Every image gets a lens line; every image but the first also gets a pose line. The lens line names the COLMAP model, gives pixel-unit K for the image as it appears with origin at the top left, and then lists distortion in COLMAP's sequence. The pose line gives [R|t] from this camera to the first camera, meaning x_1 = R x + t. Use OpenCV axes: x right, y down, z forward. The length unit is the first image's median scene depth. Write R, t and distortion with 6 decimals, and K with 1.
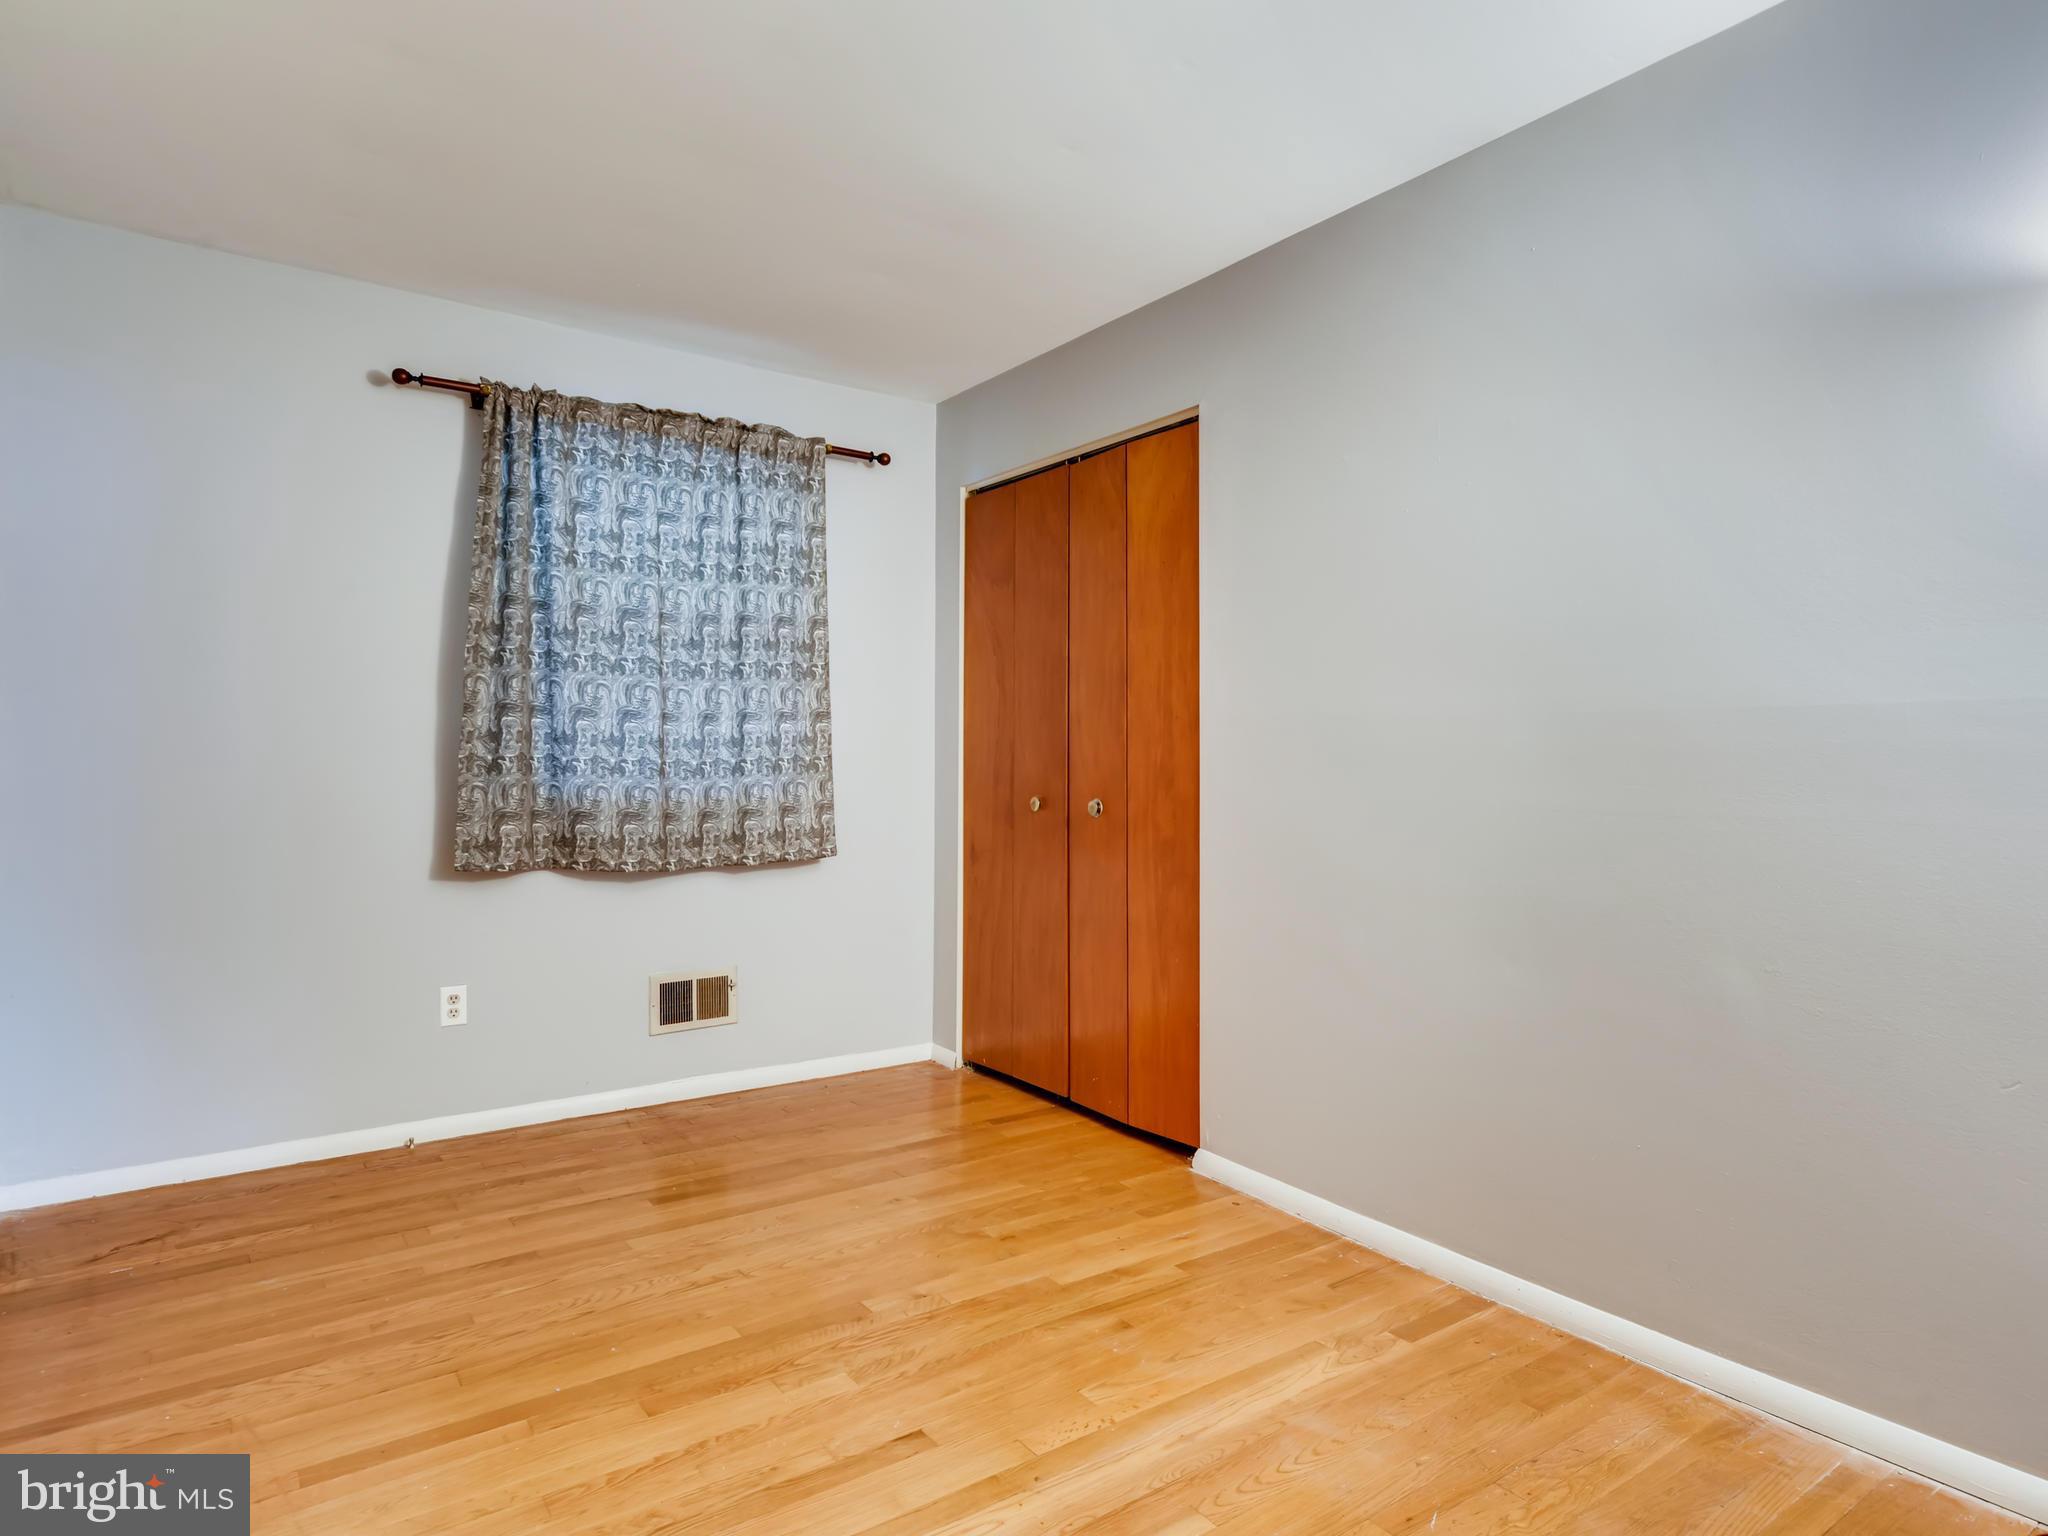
lens RADIAL K [[1166.3, 0, 1037.7], [0, 1166.3, 757.4], [0, 0, 1]] dist [-0.005697, 0.009270]
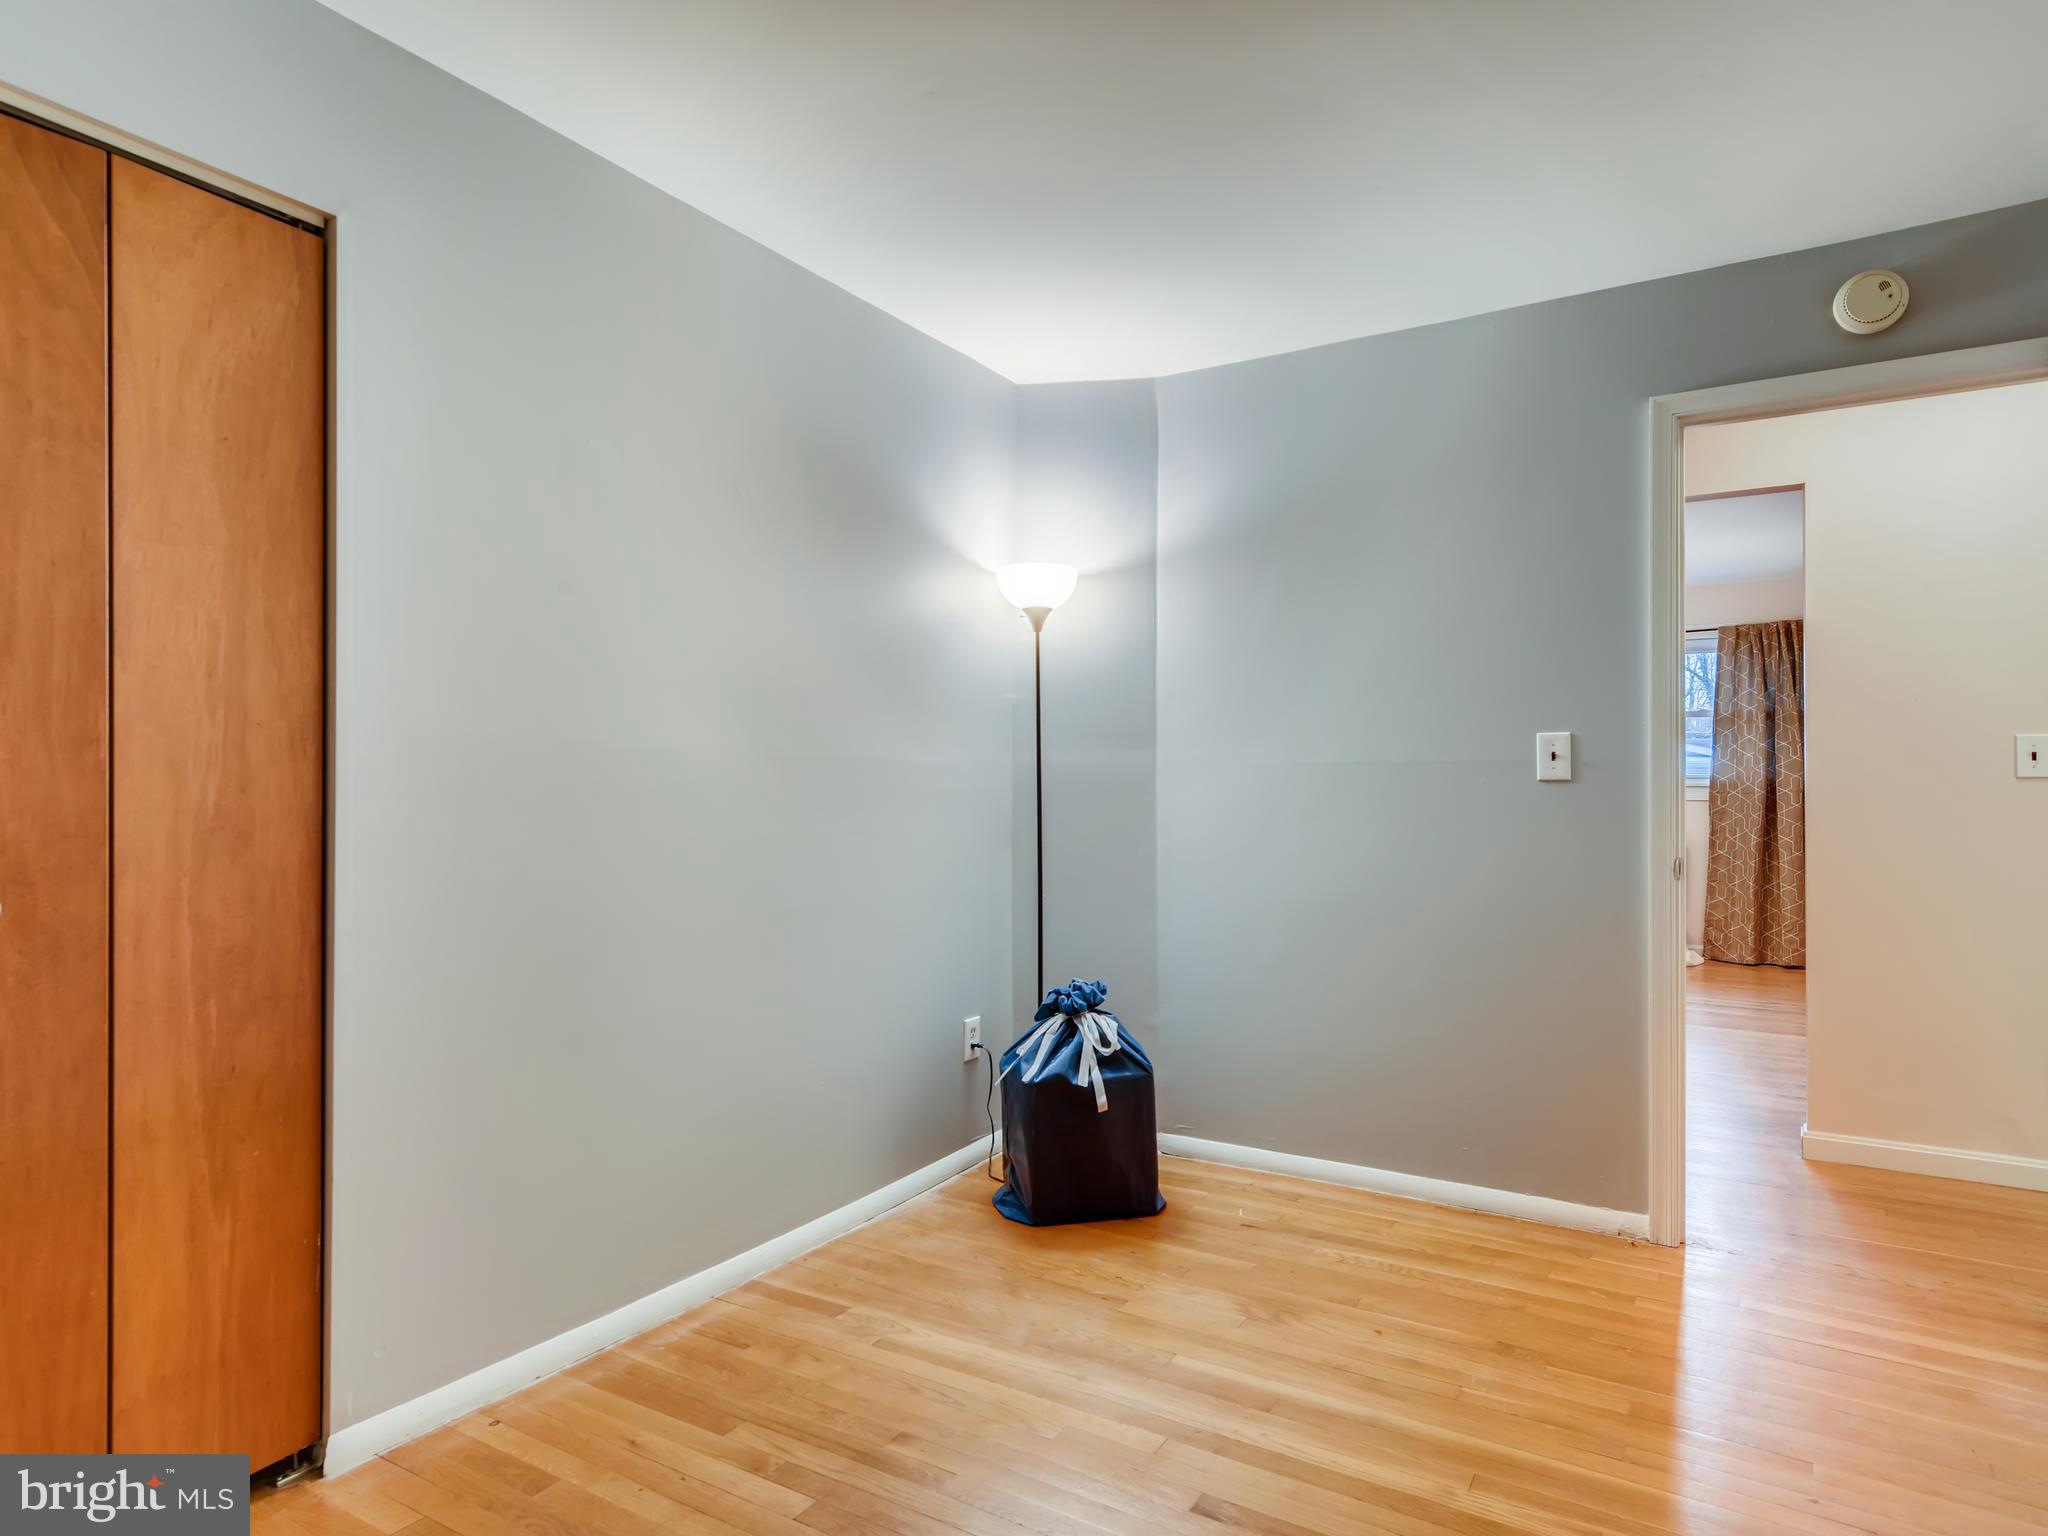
lens RADIAL K [[1166.3, 0, 1029.9], [0, 1166.3, 768.3], [0, 0, 1]] dist [-0.005697, 0.009270]
pose [[-0.362714, 0.003245, 0.931895, -0.708143], [-0.001816, 0.999990, -0.004189, -0.013994], [-0.931899, -0.003211, -0.362704, 1.111720]]
